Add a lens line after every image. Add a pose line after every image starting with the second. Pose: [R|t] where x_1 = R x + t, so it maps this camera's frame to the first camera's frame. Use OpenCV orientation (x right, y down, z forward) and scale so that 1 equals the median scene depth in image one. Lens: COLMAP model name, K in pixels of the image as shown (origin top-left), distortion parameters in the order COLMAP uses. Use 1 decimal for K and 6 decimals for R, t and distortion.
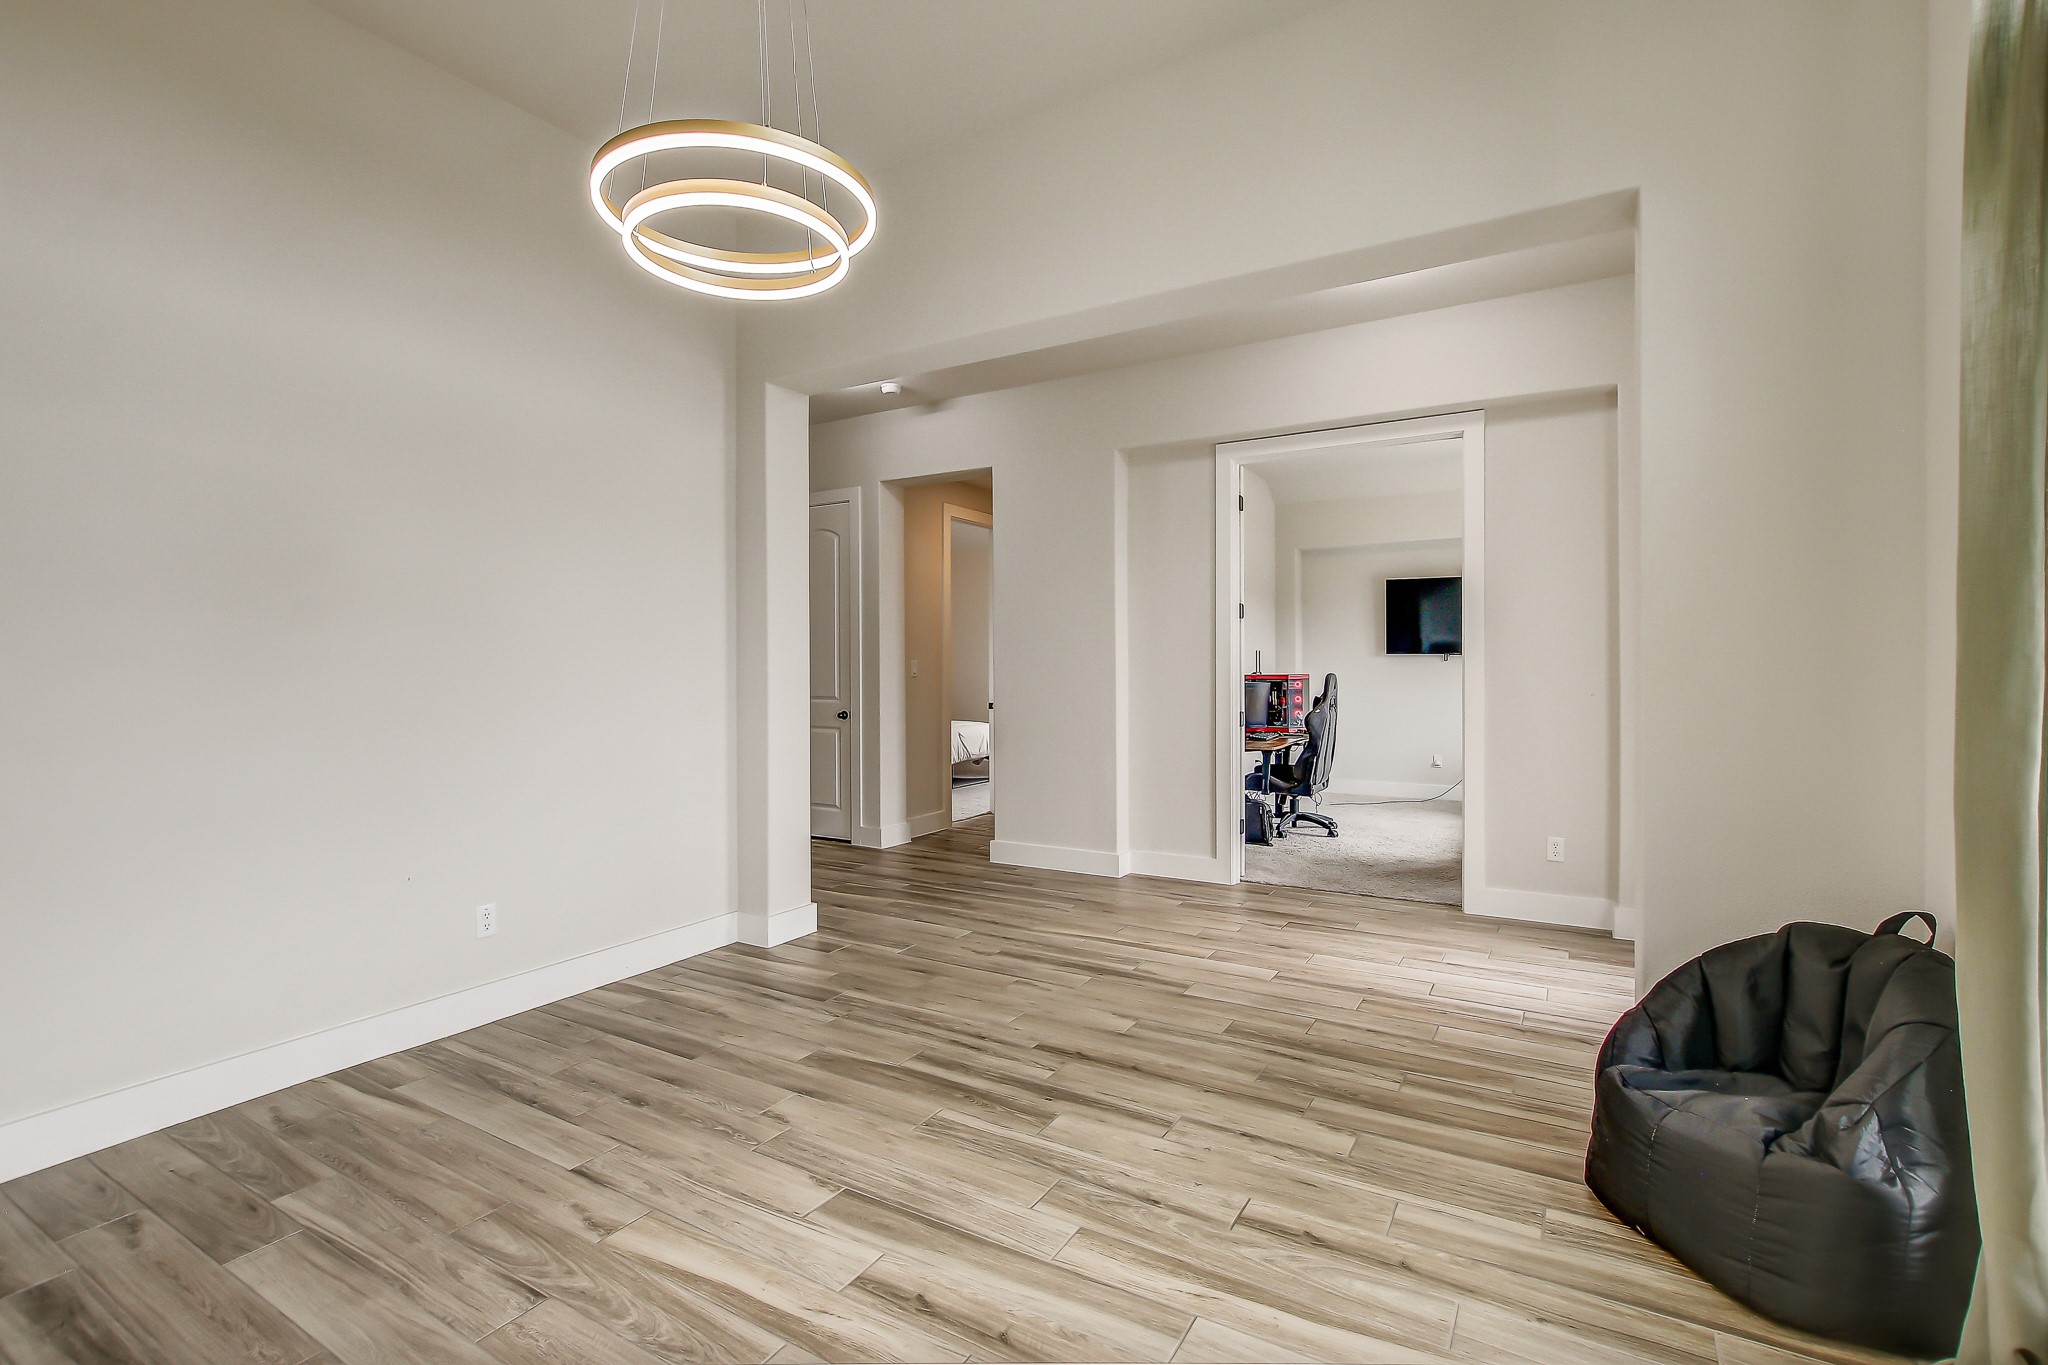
lens RADIAL K [[940.7, 0, 1023.7], [0, 940.7, 676.7], [0, 0, 1]] dist [-0.000382, 0.000263]
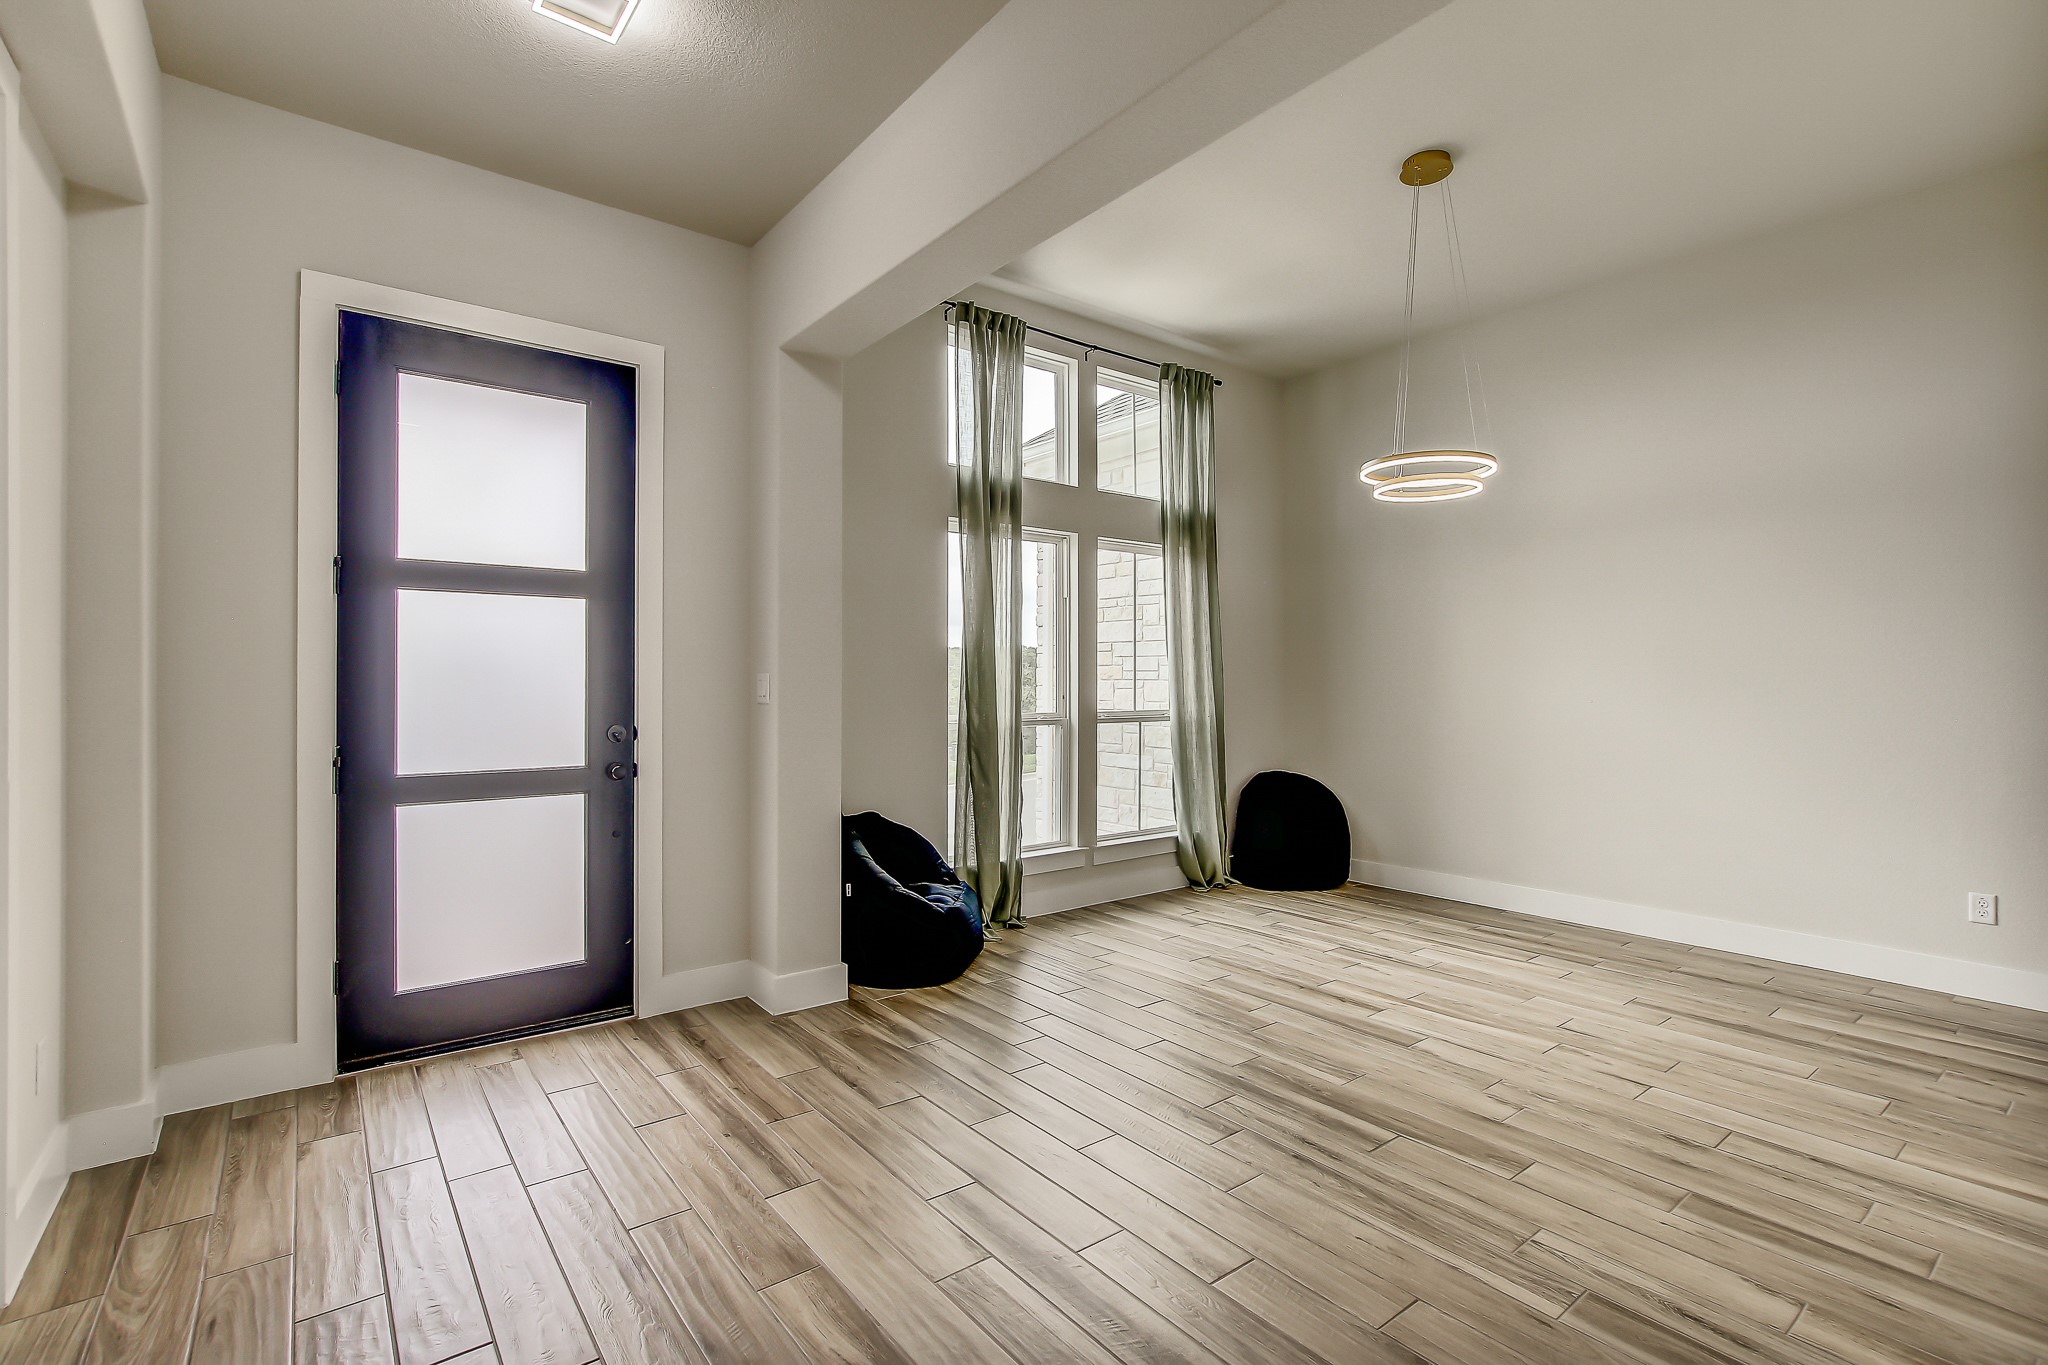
lens RADIAL K [[940.7, 0, 1023.7], [0, 940.7, 676.7], [0, 0, 1]] dist [-0.000382, 0.000263]
pose [[-0.933104, 0.006527, 0.359547, -0.118872], [0.006714, 0.999977, -0.000727, -0.017298], [-0.359543, 0.001736, -0.933127, 1.865136]]
